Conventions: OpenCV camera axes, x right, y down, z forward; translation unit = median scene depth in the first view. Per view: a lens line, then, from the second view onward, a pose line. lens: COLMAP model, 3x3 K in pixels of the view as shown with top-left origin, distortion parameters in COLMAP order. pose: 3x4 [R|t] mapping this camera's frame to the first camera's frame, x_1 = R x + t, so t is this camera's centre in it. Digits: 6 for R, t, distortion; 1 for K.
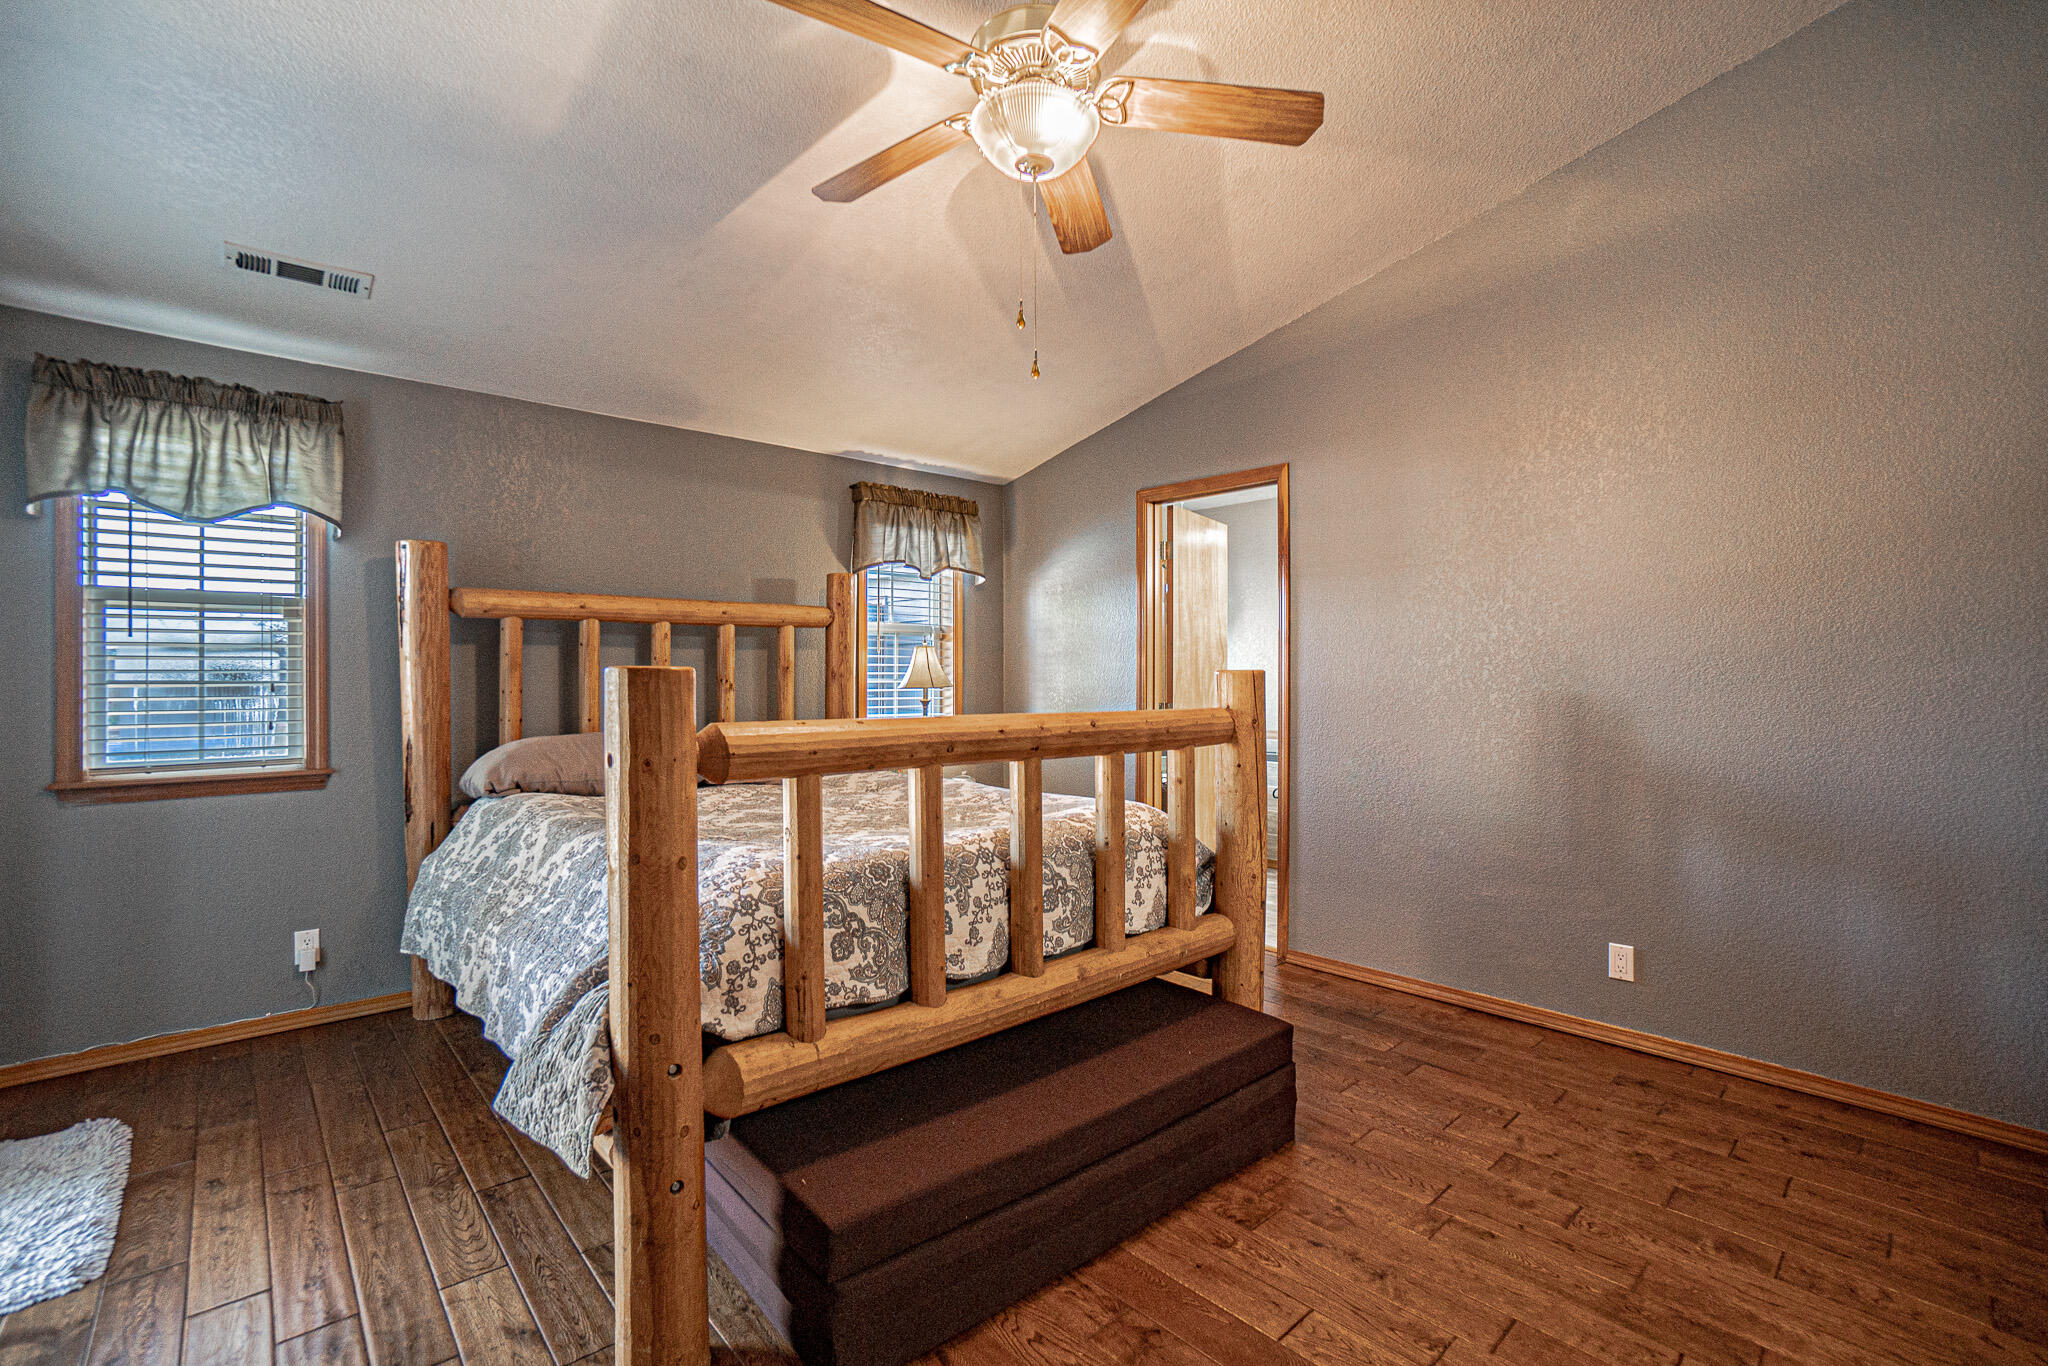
lens RADIAL K [[903.6, 0, 1012.8], [0, 903.6, 682.2], [0, 0, 1]] dist [-0.066336, 0.023802]
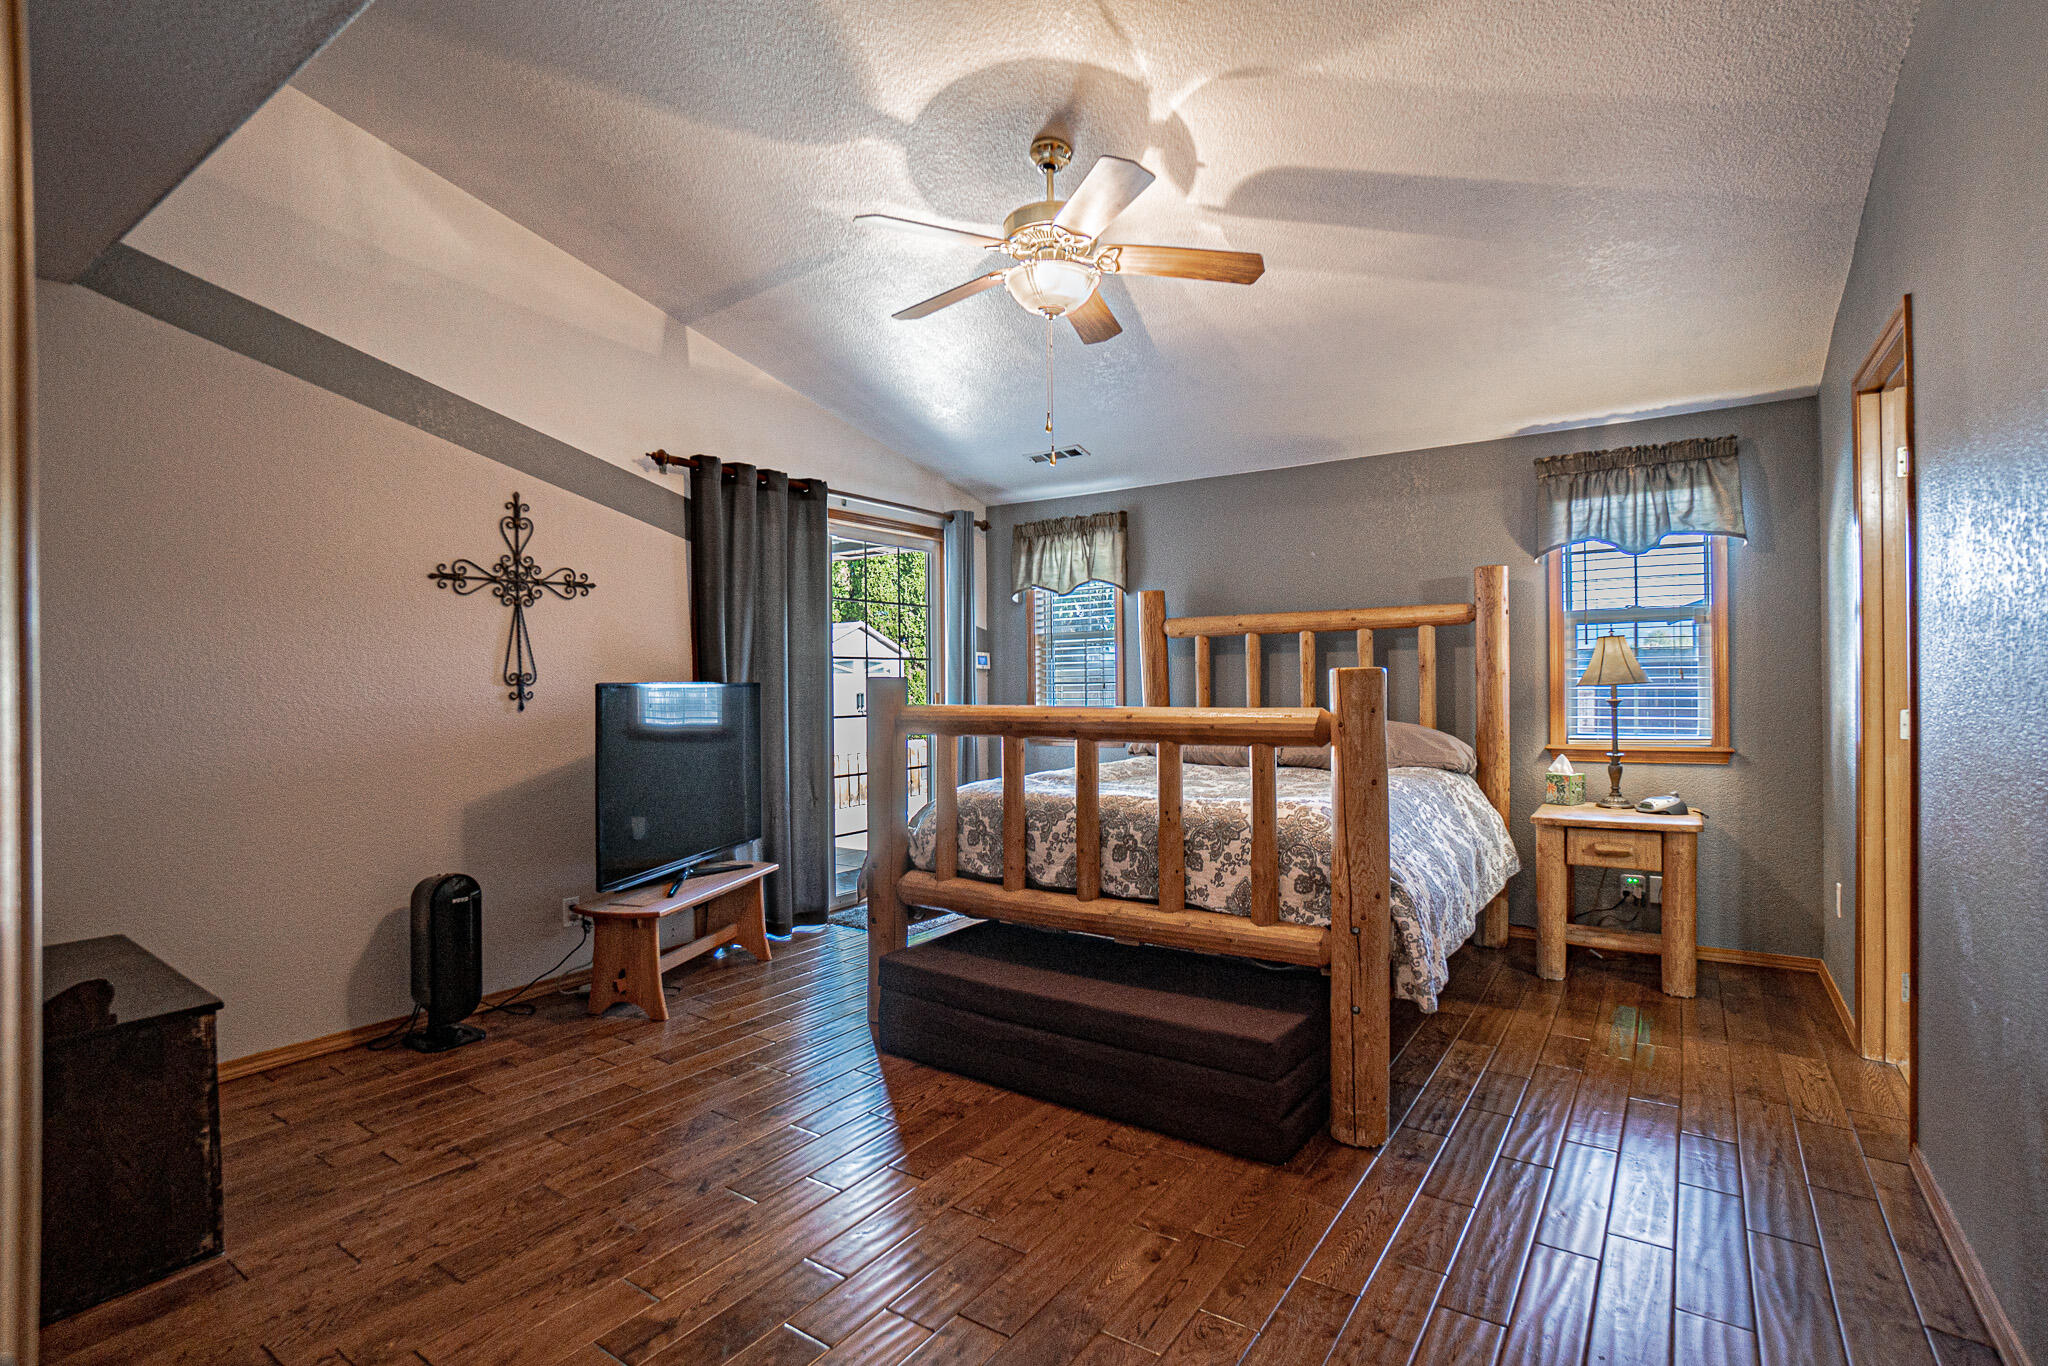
lens RADIAL K [[1015.1, 0, 1010.3], [0, 1015.1, 684.6], [0, 0, 1]] dist [-0.054354, 0.027796]
pose [[0.218981, -0.005383, -0.975714, 1.218636], [0.004049, 0.999981, -0.004608, 0.010294], [0.975721, -0.002942, 0.218999, 0.466744]]
